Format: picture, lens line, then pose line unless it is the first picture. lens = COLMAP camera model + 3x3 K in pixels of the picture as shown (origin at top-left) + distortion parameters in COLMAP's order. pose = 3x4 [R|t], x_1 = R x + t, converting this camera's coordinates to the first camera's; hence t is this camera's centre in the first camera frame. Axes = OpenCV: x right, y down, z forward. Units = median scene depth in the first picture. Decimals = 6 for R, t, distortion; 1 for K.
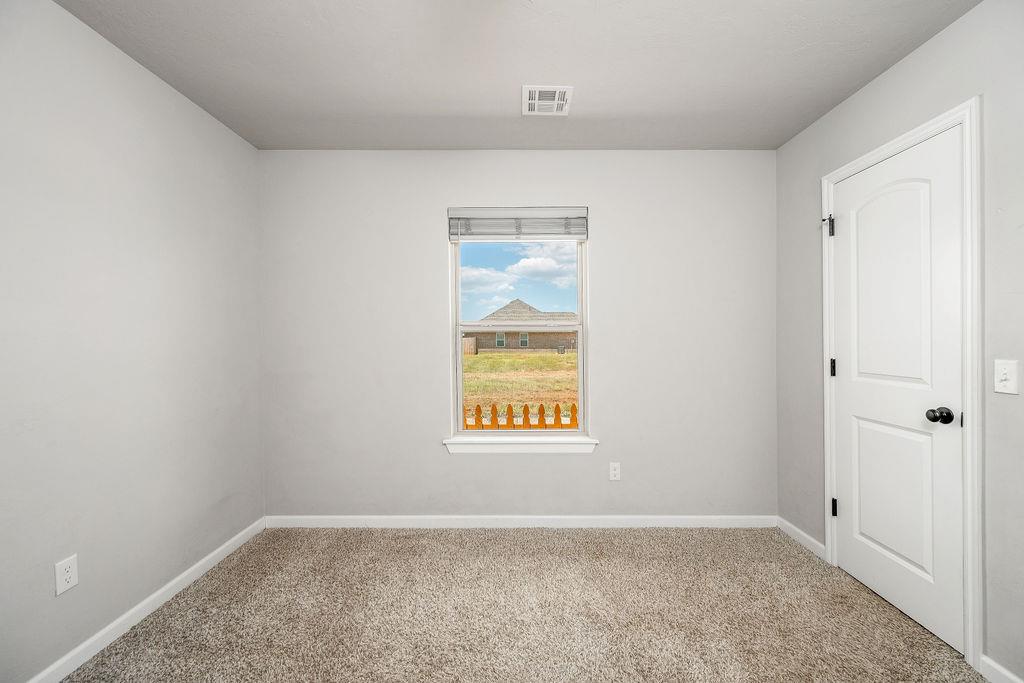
lens RADIAL K [[400.5, 0, 516.0], [0, 400.5, 341.3], [0, 0, 1]] dist [-0.001320, 0.000174]
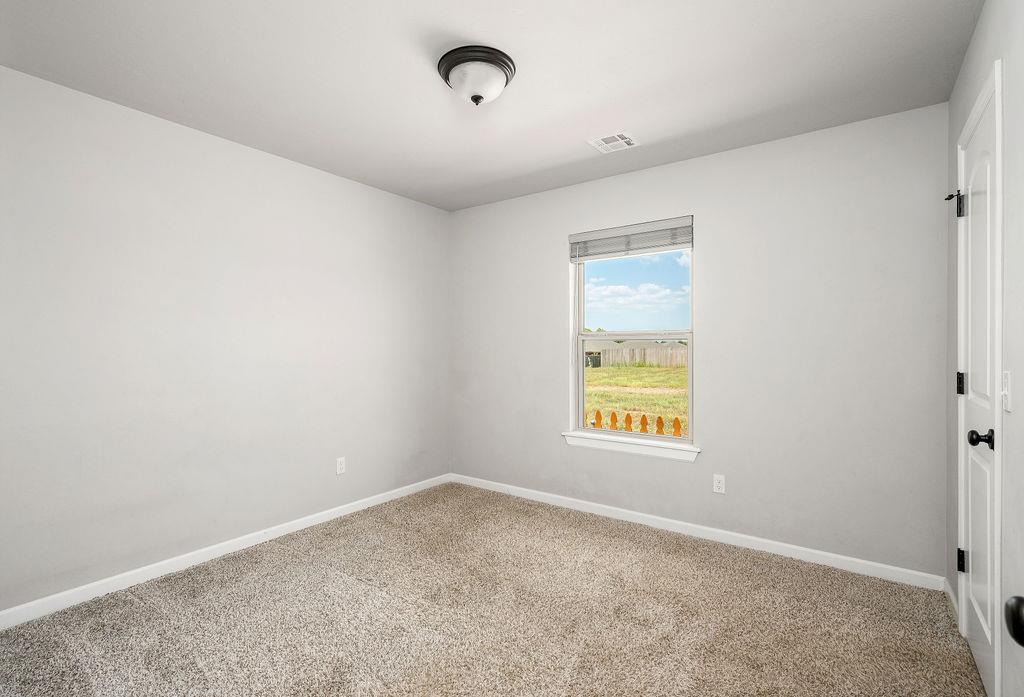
lens RADIAL K [[483.3, 0, 511.3], [0, 483.3, 345.4], [0, 0, 1]] dist [0.000392, -0.000181]
pose [[0.810823, -0.000370, -0.585291, 0.527765], [-0.004481, 0.999967, -0.006840, 0.000209], [0.585274, 0.008169, 0.810795, -0.246843]]
